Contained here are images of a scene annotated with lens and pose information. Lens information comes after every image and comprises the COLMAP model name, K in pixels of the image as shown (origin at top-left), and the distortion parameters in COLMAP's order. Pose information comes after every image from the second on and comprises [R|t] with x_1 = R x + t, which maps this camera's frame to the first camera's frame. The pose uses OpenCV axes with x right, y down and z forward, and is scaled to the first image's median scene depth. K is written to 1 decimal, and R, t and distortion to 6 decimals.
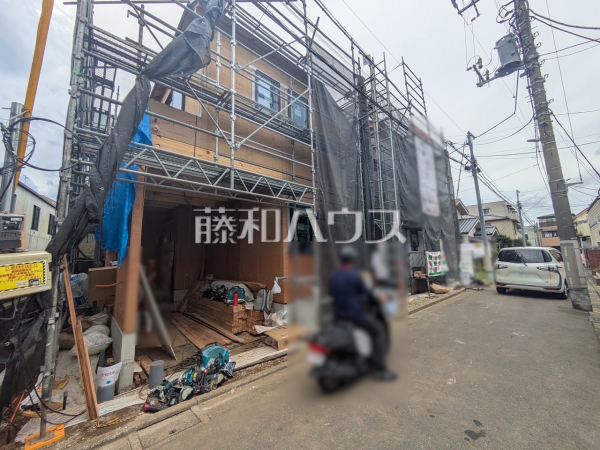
lens RADIAL K [[236.6, 0, 299.5], [0, 236.6, 222.9], [0, 0, 1]] dist [0.002219, 0.000215]
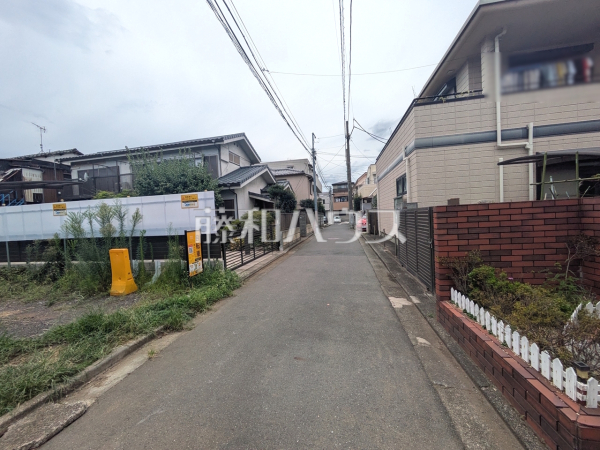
lens RADIAL K [[236.6, 0, 299.5], [0, 236.6, 222.9], [0, 0, 1]] dist [0.002219, 0.000215]
pose [[0.797687, -0.026671, 0.602482, 0.619865], [-0.058150, 0.990965, 0.120860, 0.080138], [-0.600262, -0.131443, 0.788929, 0.581313]]
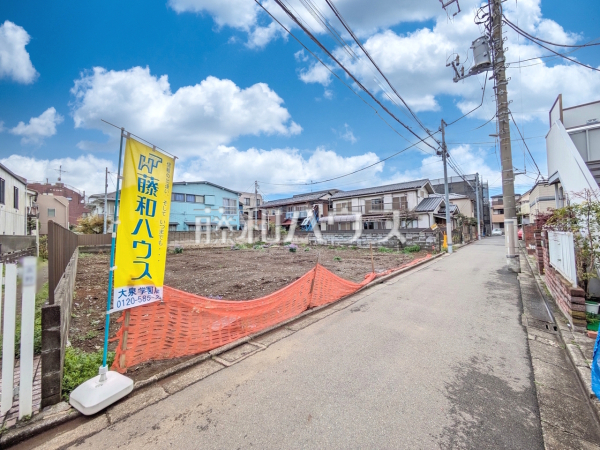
lens RADIAL K [[237.2, 0, 297.9], [0, 237.2, 225.8], [0, 0, 1]] dist [-0.001258, 0.000219]
pose [[0.994355, -0.004907, 0.105991, -0.109375], [-0.007238, 0.993466, 0.113898, -0.023164], [-0.105857, -0.114022, 0.987822, -0.111283]]
